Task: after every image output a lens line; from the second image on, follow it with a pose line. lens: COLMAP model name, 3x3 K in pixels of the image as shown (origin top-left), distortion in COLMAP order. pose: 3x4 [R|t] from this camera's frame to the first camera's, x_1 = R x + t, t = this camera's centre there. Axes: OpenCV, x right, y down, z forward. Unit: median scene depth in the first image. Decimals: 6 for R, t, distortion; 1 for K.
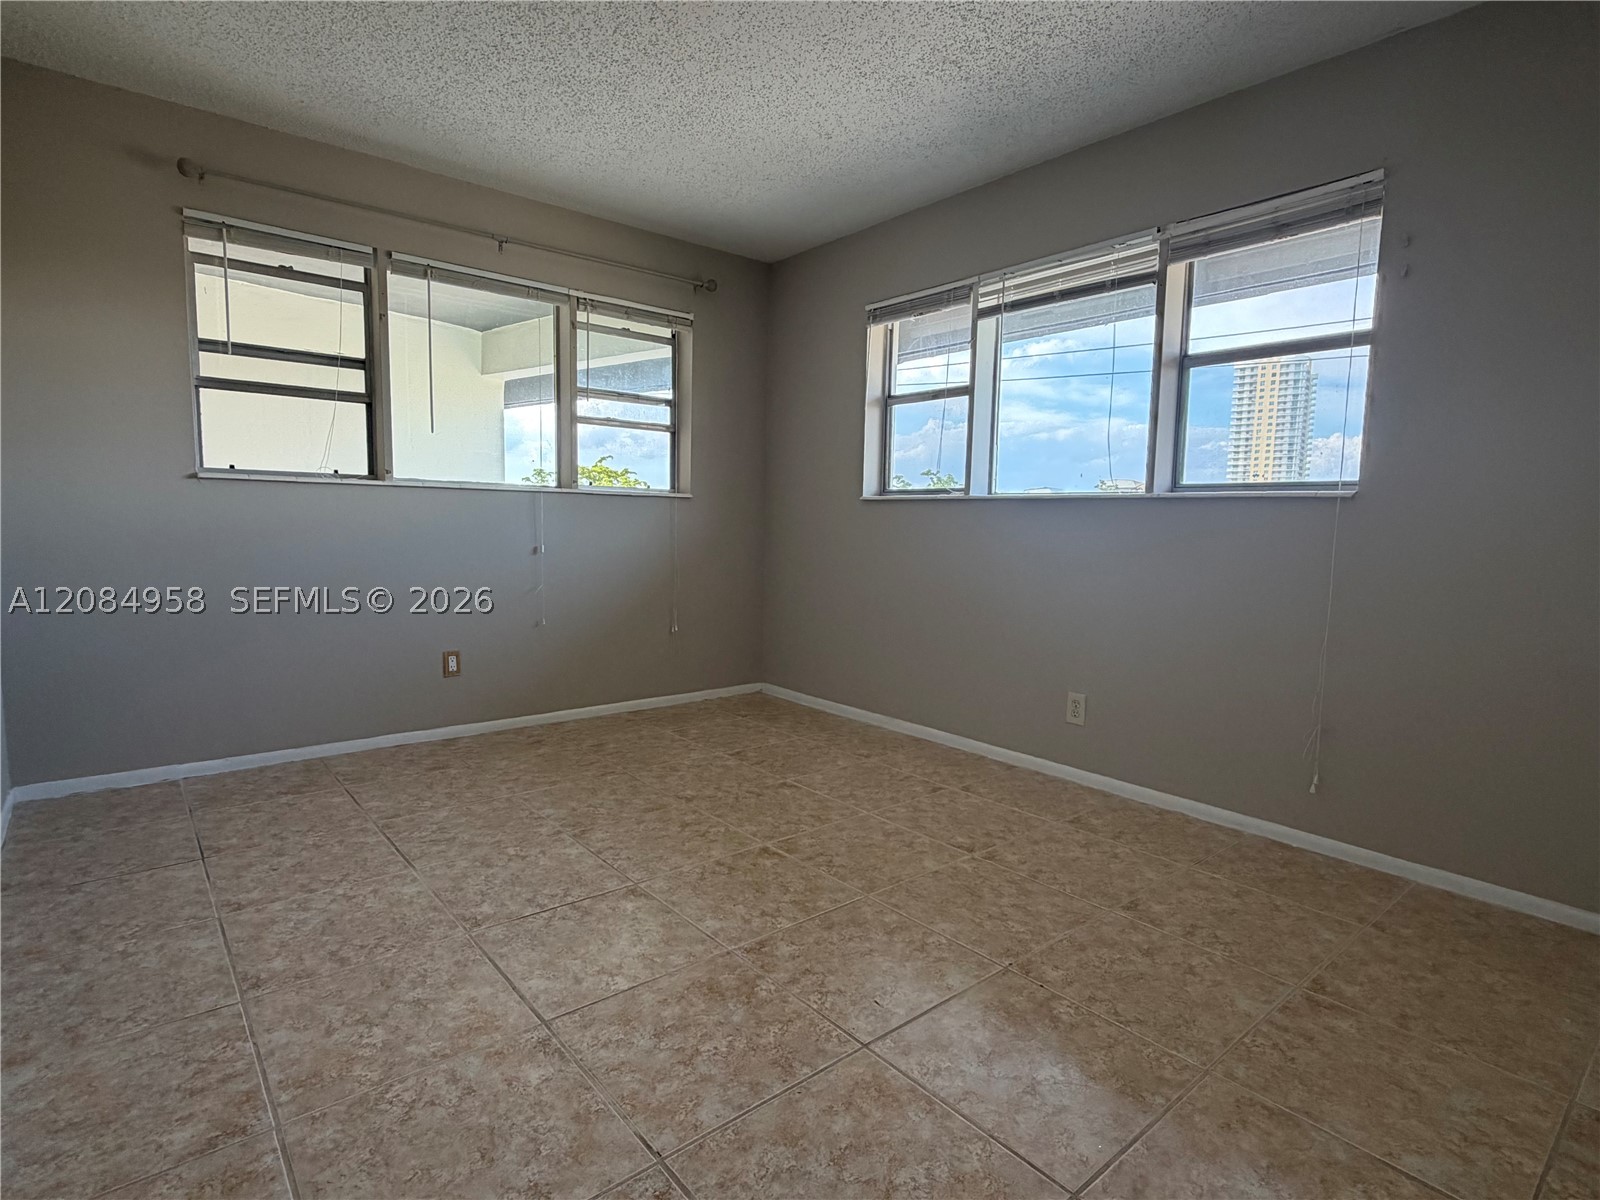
lens RADIAL K [[829.1, 0, 800.0], [0, 829.1, 600.0], [0, 0, 1]] dist [0.002129, 0.000611]
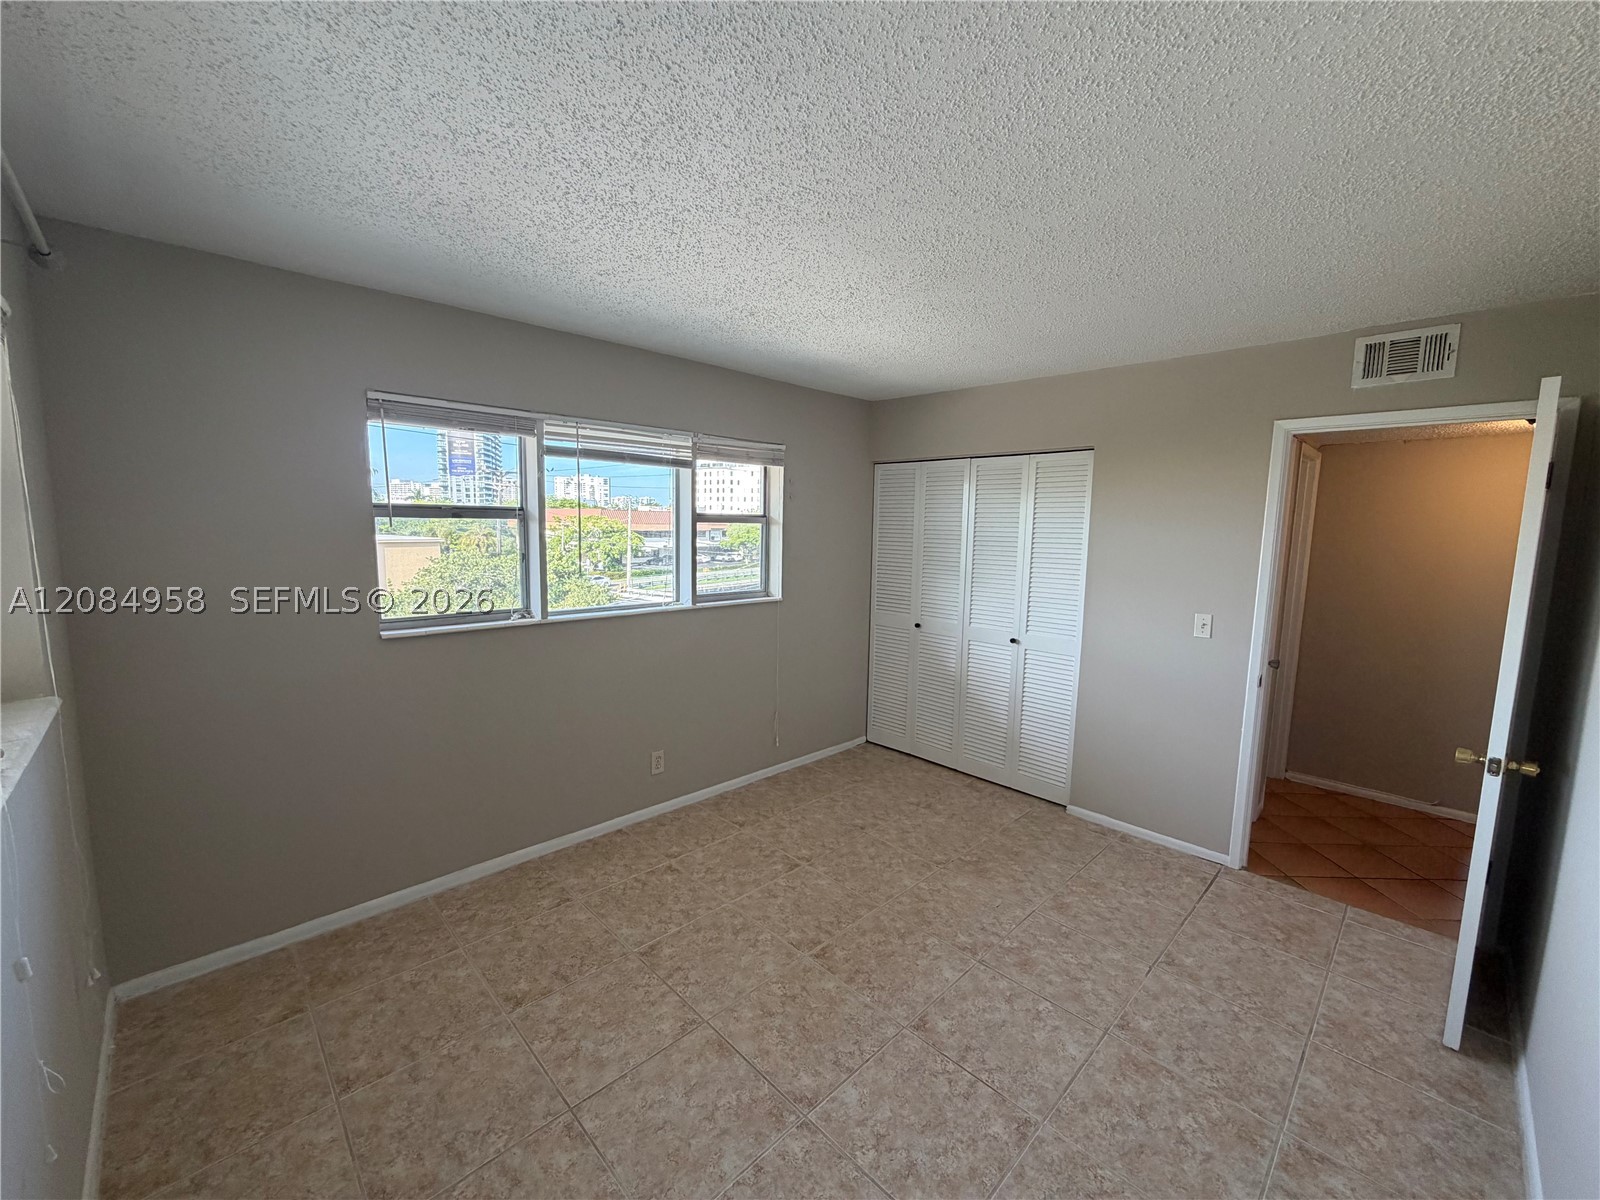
lens RADIAL K [[638.4, 0, 800.0], [0, 638.4, 600.0], [0, 0, 1]] dist [-0.000240, -0.000324]
pose [[-0.077870, -0.143637, 0.986562, -0.899258], [0.075908, 0.985840, 0.149523, -0.358396], [-0.994070, 0.086532, -0.065864, 1.057884]]
